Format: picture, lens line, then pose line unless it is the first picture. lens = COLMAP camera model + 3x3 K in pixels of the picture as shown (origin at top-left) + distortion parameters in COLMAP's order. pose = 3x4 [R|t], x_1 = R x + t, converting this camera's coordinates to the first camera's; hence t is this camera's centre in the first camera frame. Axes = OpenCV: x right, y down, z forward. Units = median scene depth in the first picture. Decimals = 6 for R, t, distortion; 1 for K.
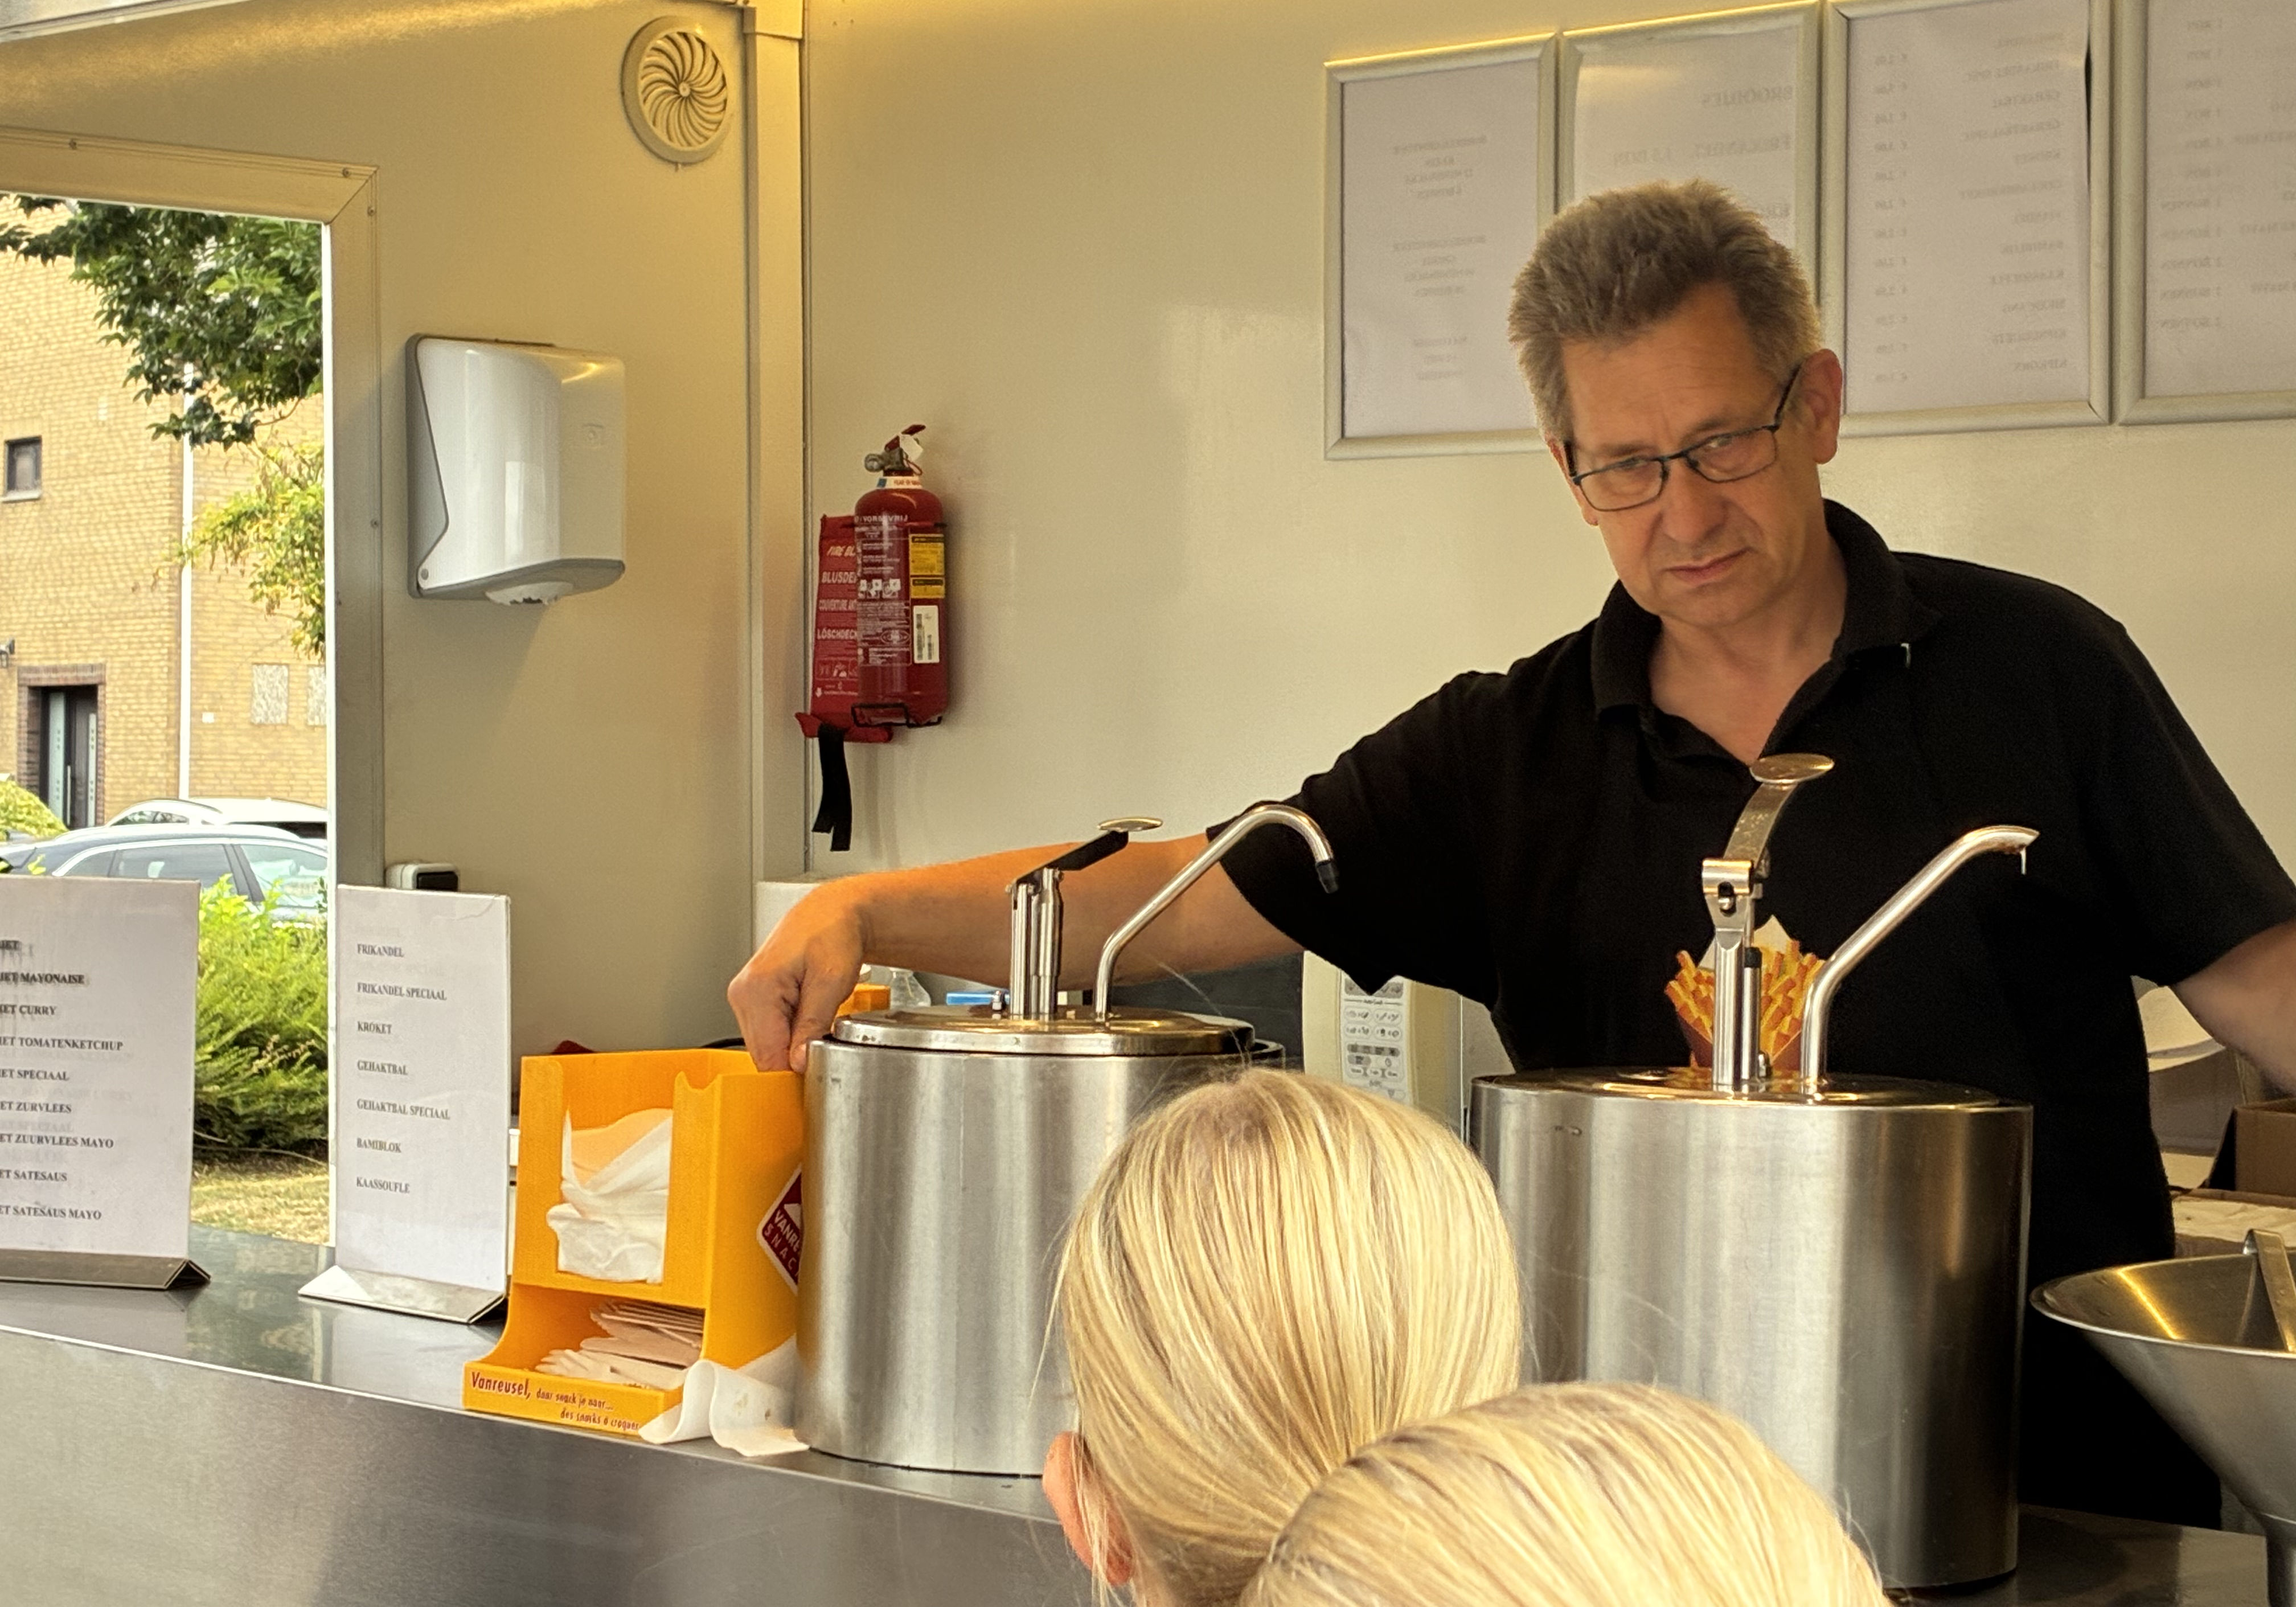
lens RADIAL K [[4252.5, 0, 1148.0], [0, 4252.5, 803.5], [0, 0, 1]] dist [0.311485, -0.160940]
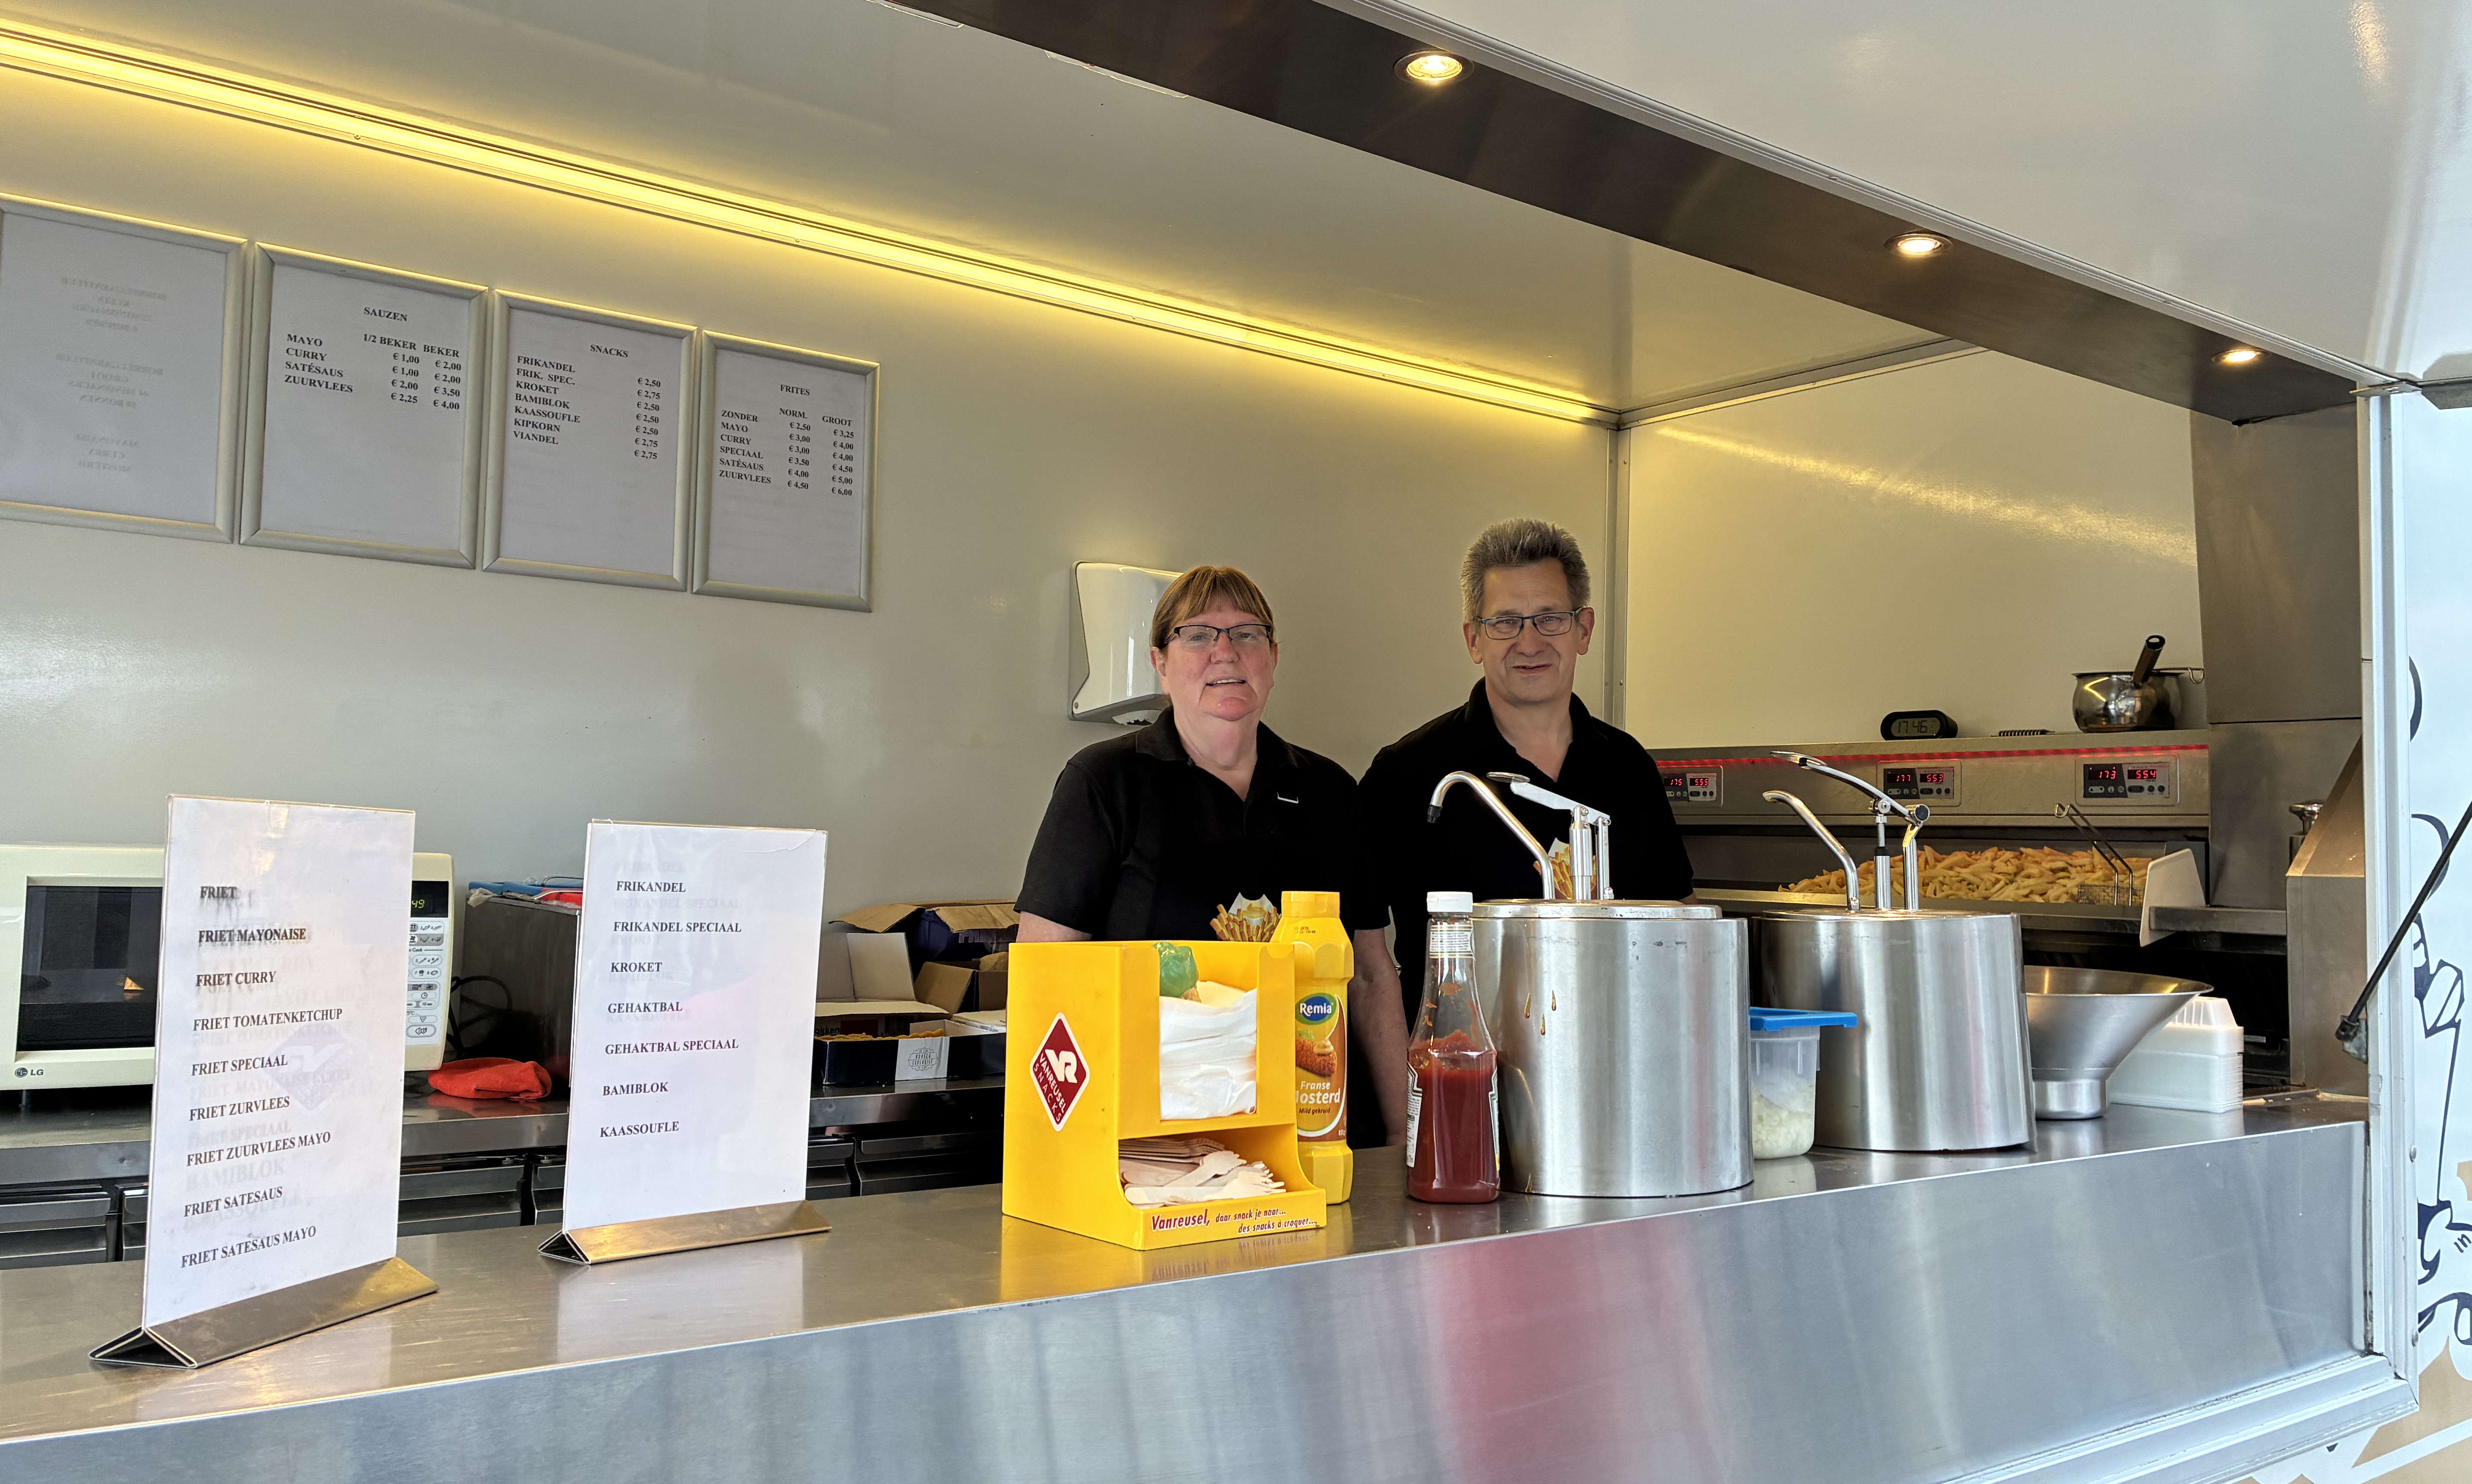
lens RADIAL K [[1835.9, 0, 1236.0], [0, 1835.9, 742.0], [0, 0, 1]] dist [0.044515, -0.003846]
pose [[0.043953, 0.076778, 0.996079, -0.486113], [0.013287, 0.996909, -0.077429, 0.028952], [-0.998945, 0.016638, 0.042797, 0.690460]]
